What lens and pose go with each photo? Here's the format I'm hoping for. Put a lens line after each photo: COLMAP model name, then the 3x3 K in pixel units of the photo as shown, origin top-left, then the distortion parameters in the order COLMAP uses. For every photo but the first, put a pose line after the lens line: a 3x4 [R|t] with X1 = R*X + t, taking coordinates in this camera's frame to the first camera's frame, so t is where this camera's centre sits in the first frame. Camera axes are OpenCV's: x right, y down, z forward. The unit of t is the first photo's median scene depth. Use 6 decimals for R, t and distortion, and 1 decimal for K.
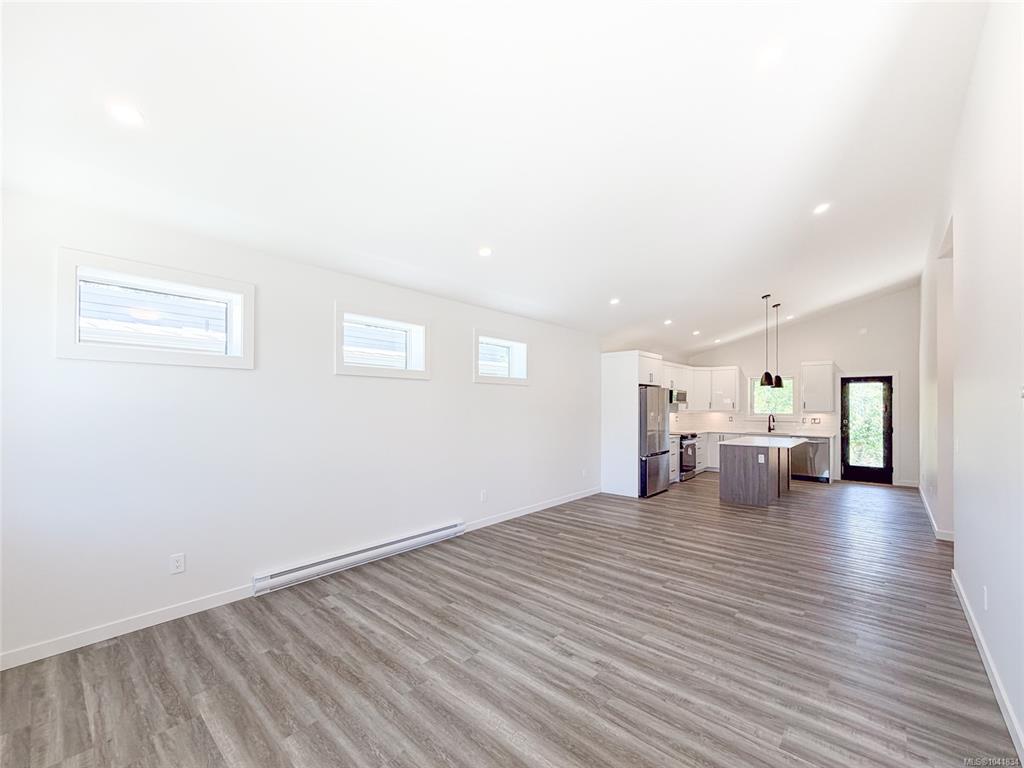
lens RADIAL K [[416.2, 0, 514.6], [0, 416.2, 394.7], [0, 0, 1]] dist [-0.002383, 0.000015]
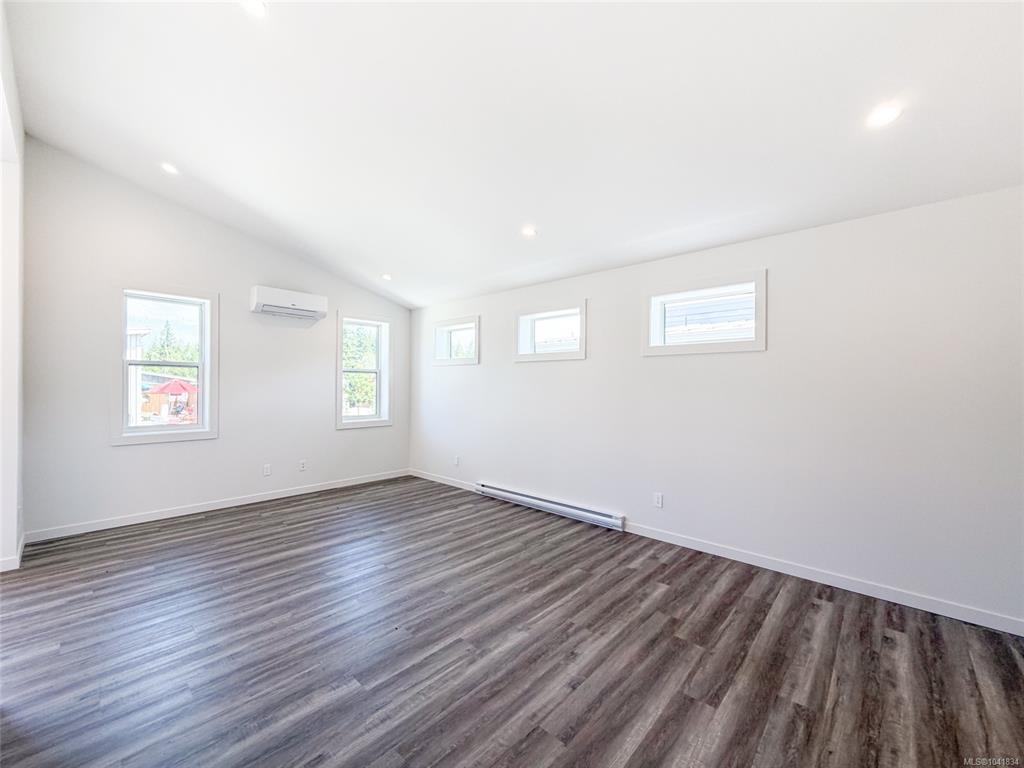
lens RADIAL K [[416.2, 0, 513.9], [0, 416.2, 385.8], [0, 0, 1]] dist [-0.002383, 0.000015]
pose [[-0.015070, -0.004956, -0.999874, 0.917125], [0.017827, 0.999827, -0.005224, 0.035919], [0.999728, -0.017904, -0.014979, 0.961635]]
